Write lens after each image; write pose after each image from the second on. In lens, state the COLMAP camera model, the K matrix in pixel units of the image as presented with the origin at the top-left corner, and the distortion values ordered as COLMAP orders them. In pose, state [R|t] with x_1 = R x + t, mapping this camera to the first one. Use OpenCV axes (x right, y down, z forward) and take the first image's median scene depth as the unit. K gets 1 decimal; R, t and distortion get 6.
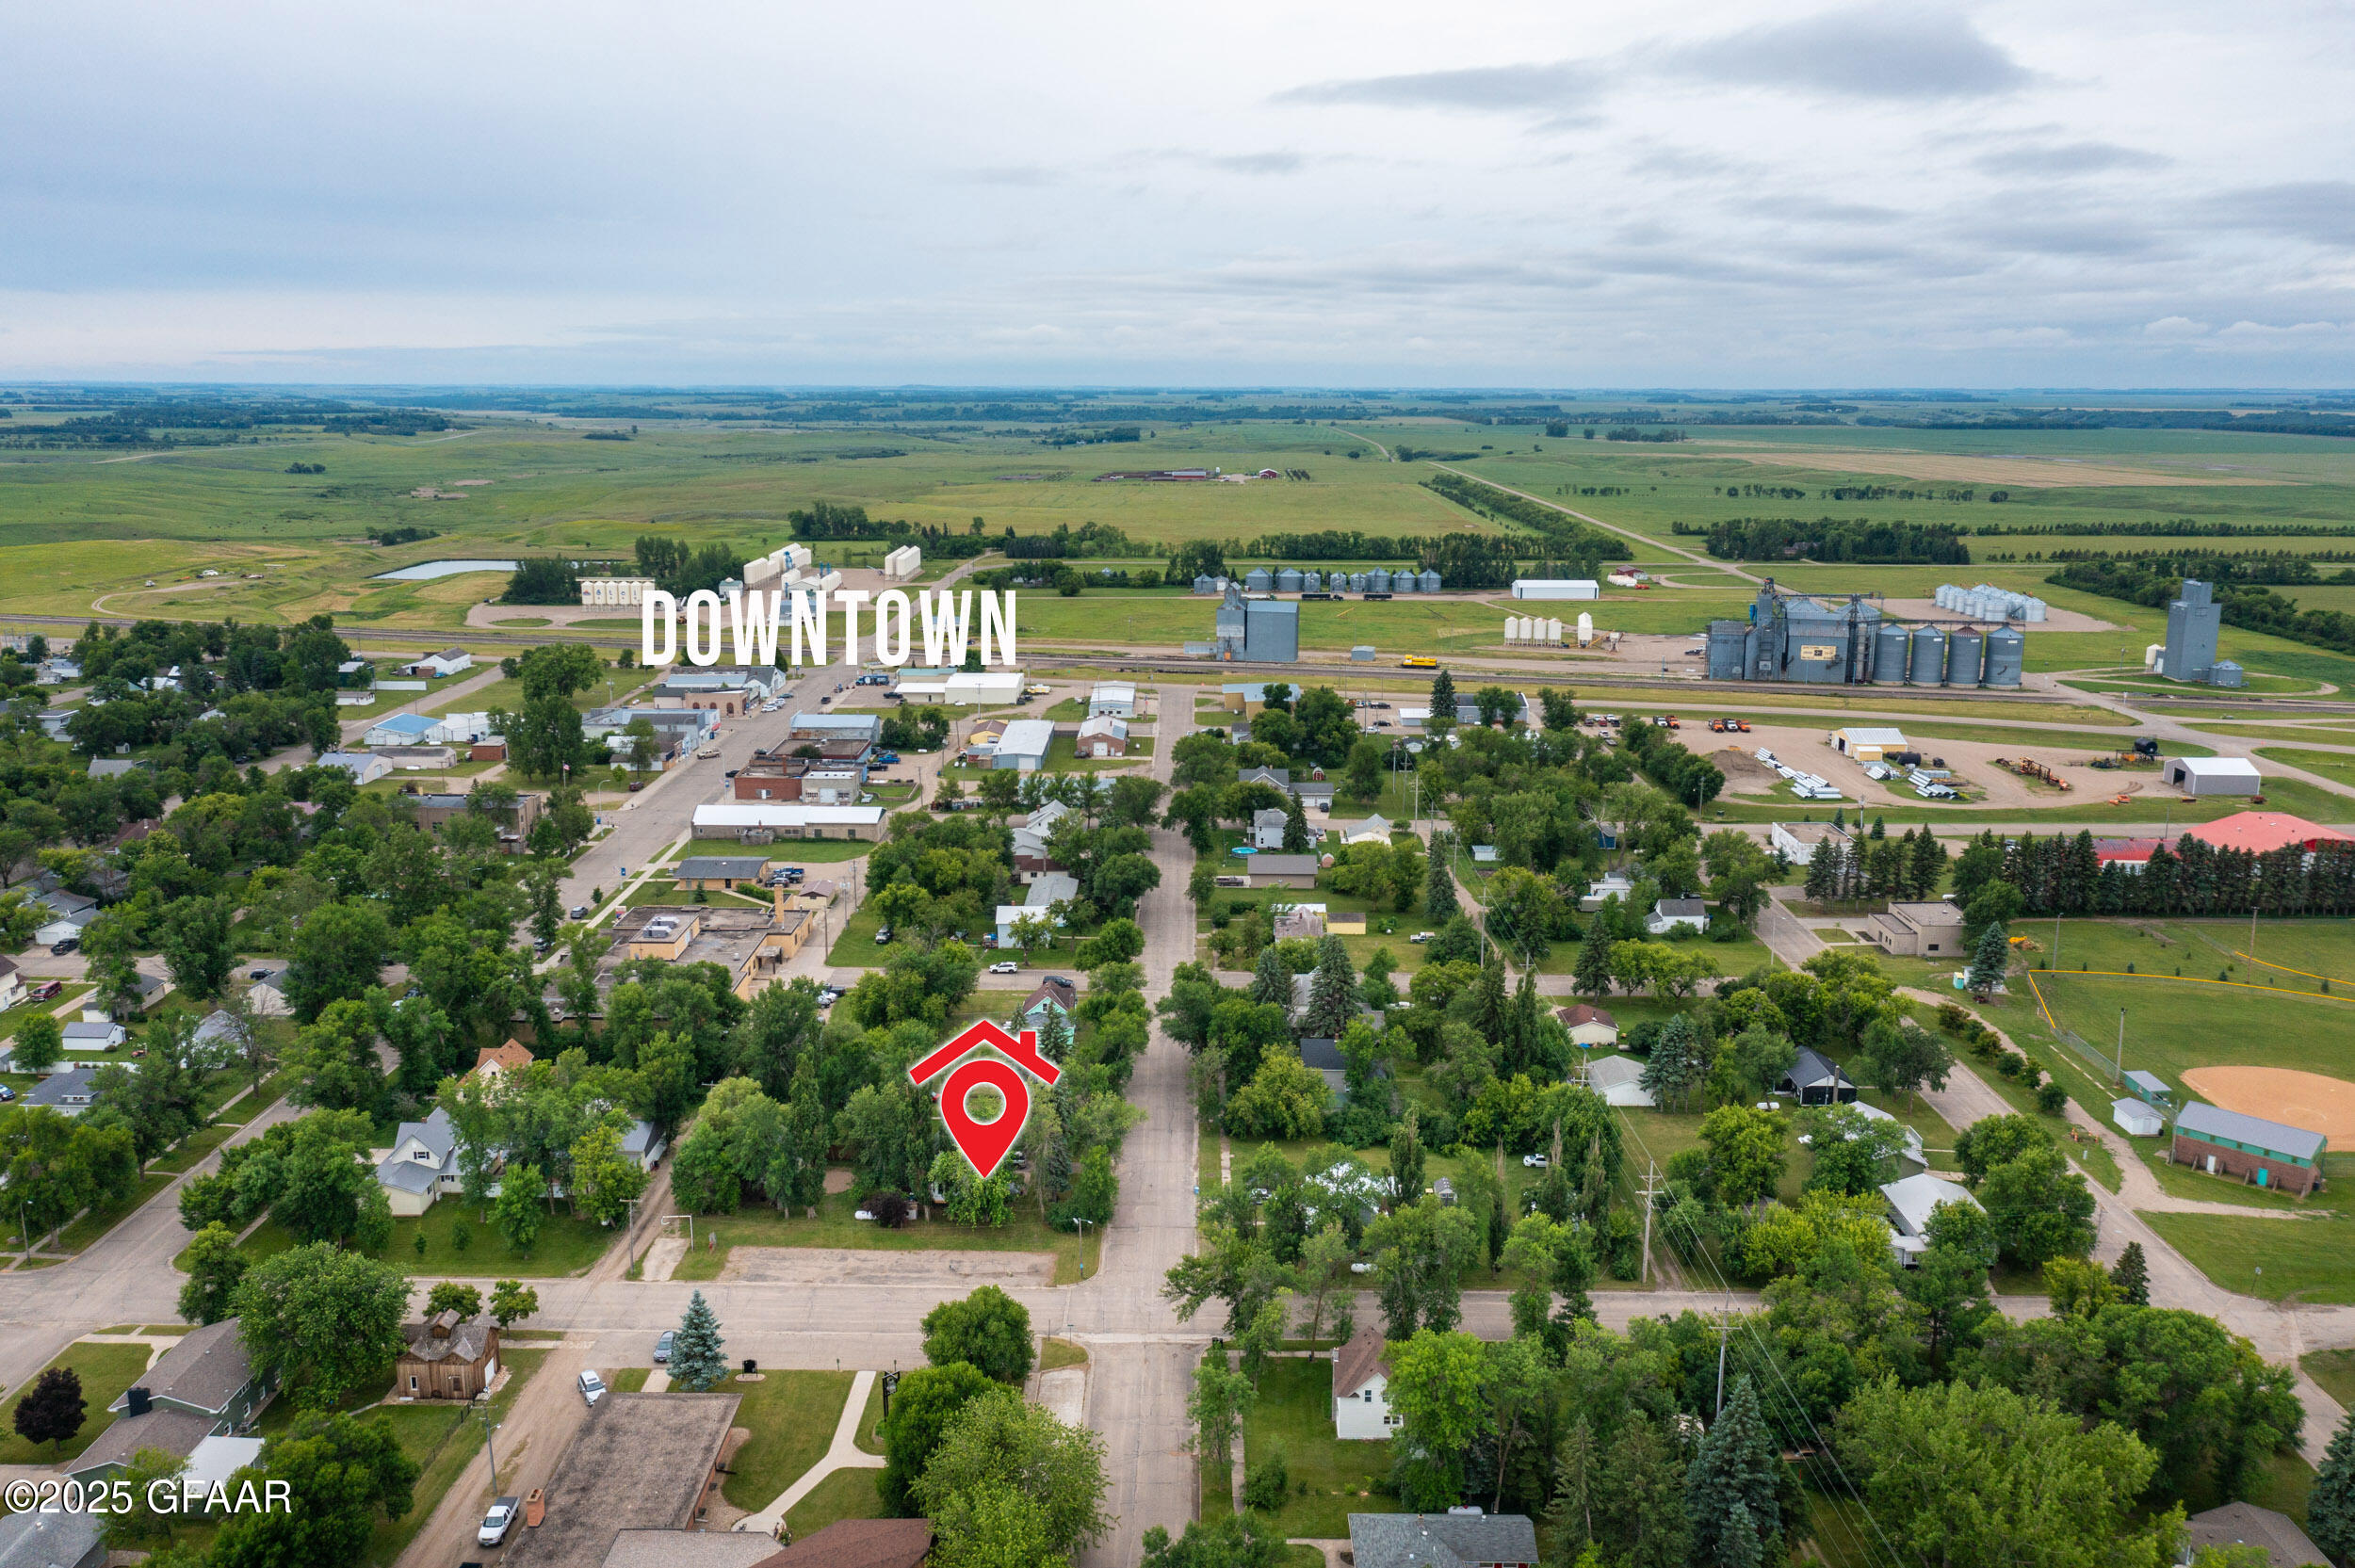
lens RADIAL K [[1854.0, 0, 1163.6], [0, 1854.0, 718.5], [0, 0, 1]] dist [-0.020898, 0.038229]
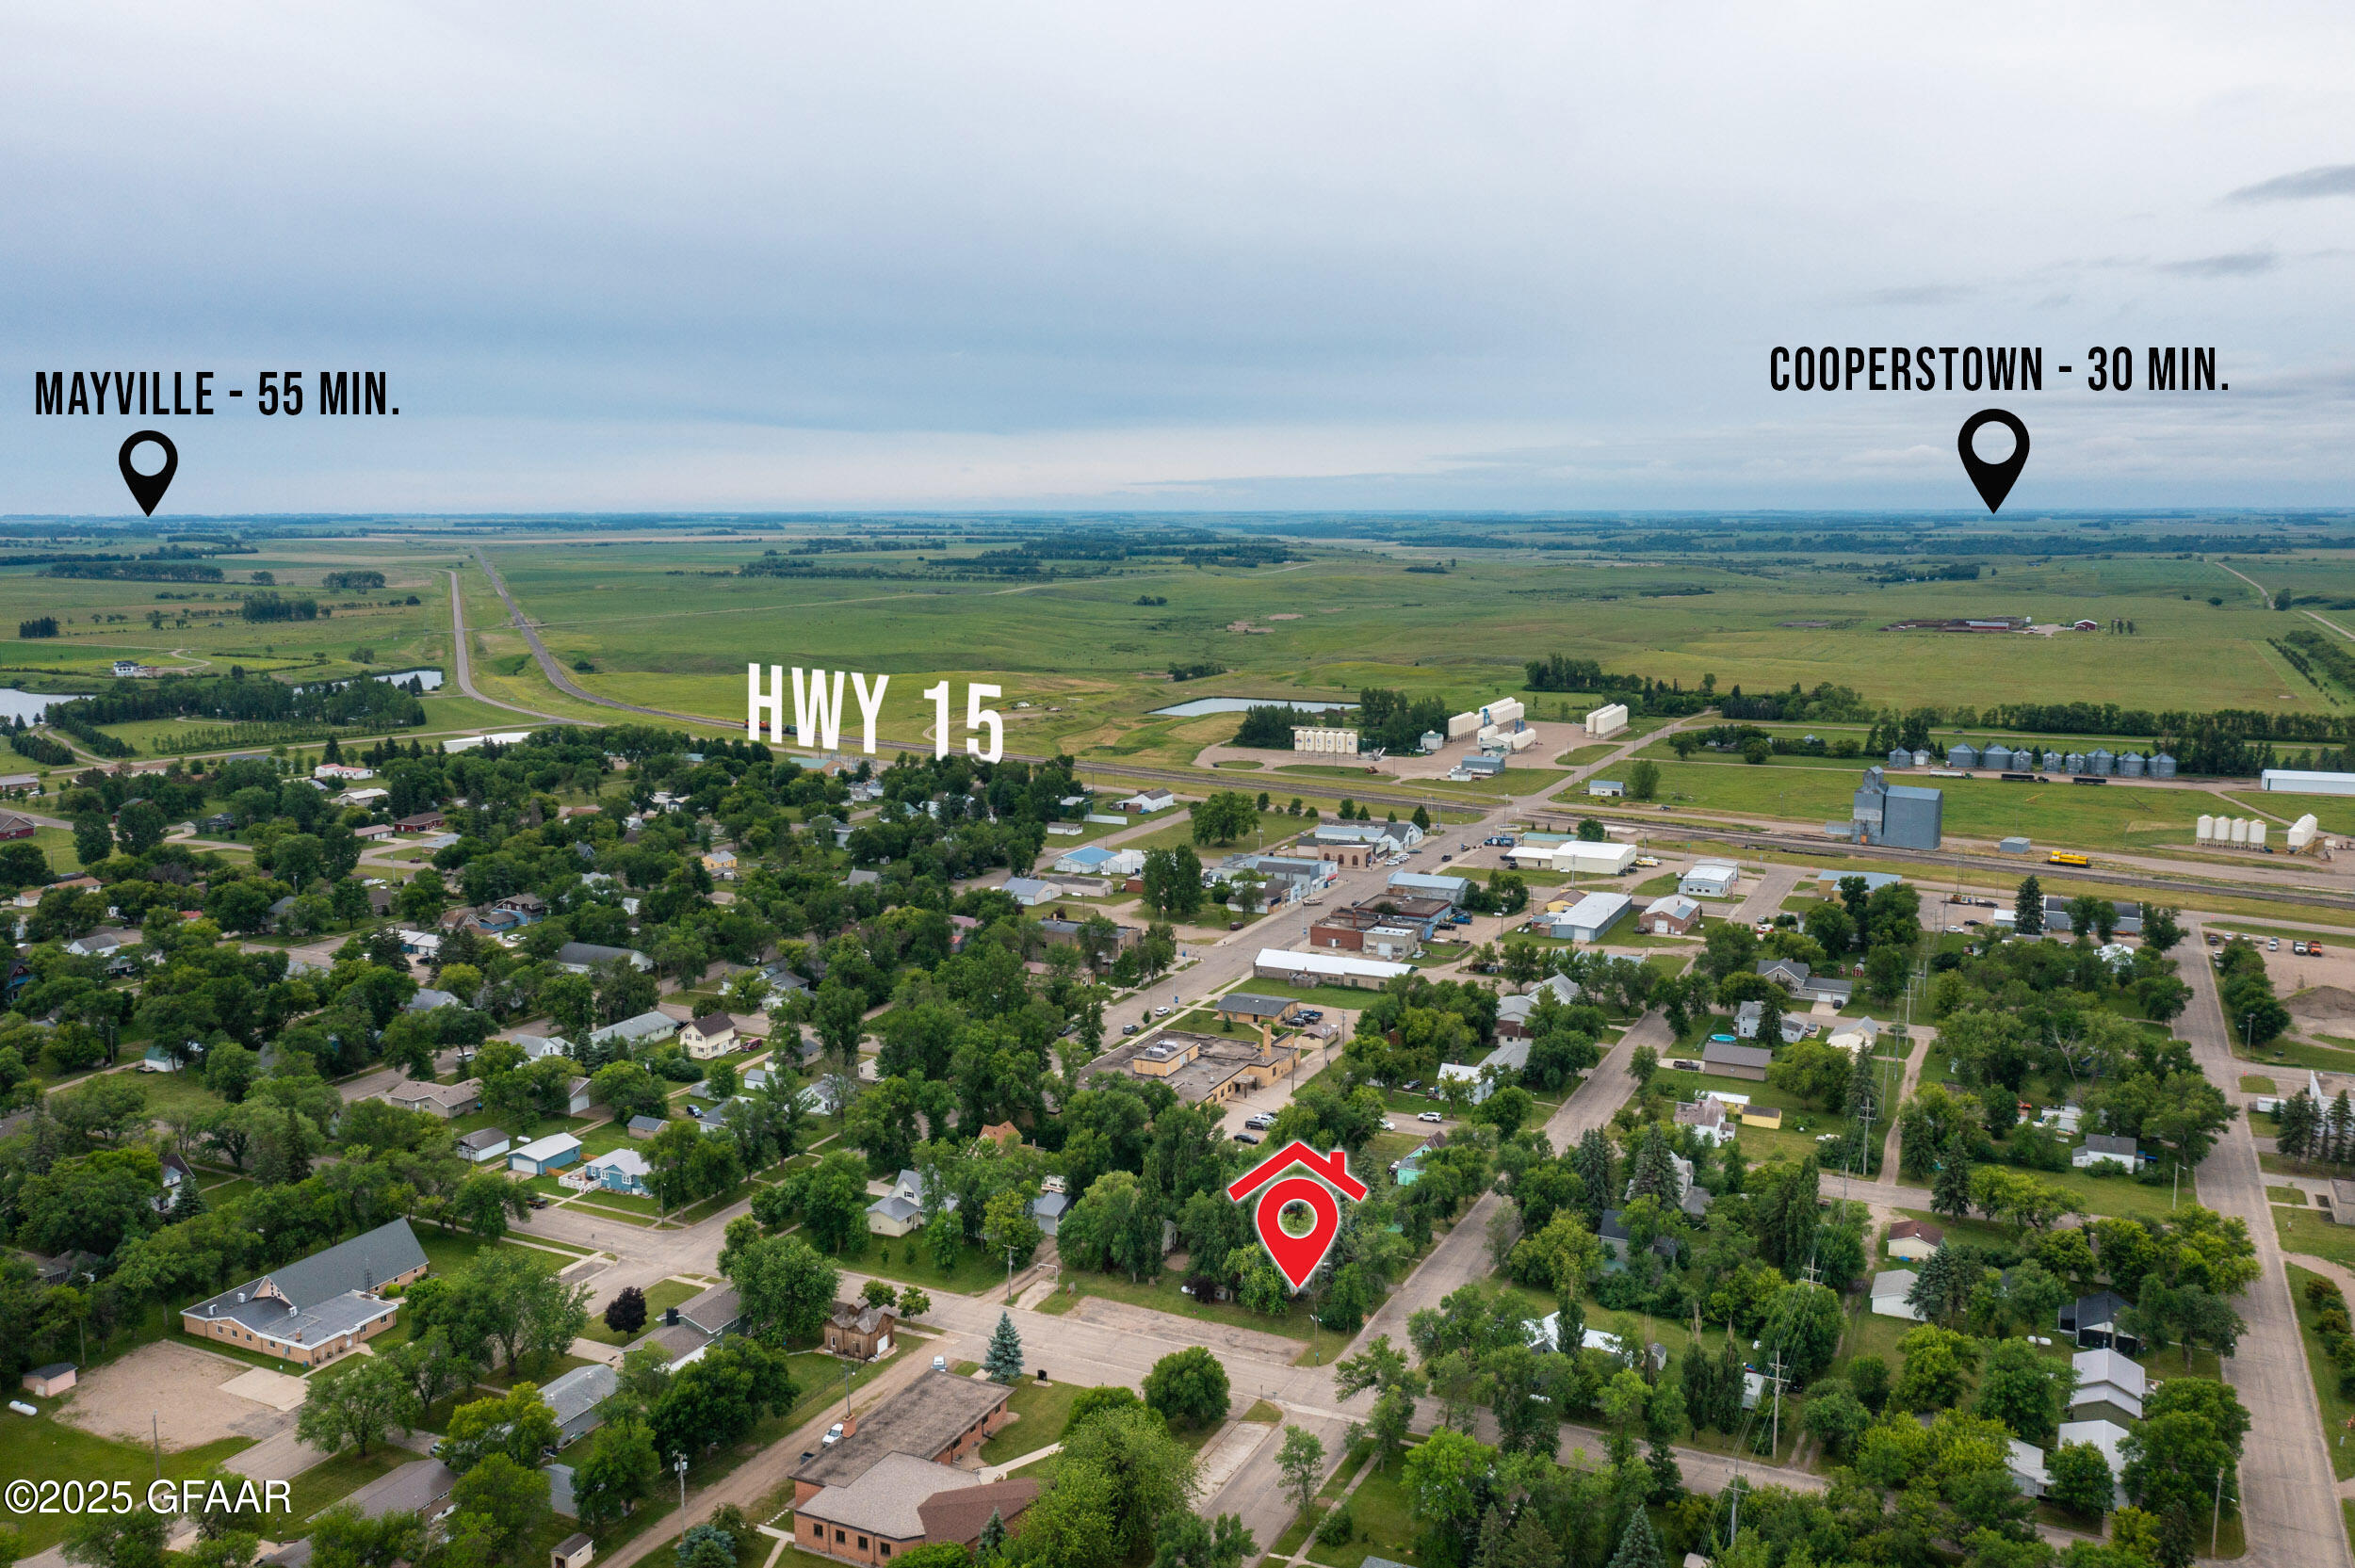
lens RADIAL K [[1854.0, 0, 1163.6], [0, 1854.0, 718.5], [0, 0, 1]] dist [-0.020898, 0.038229]
pose [[0.906711, 0.039222, -0.419925, 0.150411], [-0.068285, 0.996182, -0.054398, -0.025434], [0.416188, 0.077998, 0.905927, -0.092169]]
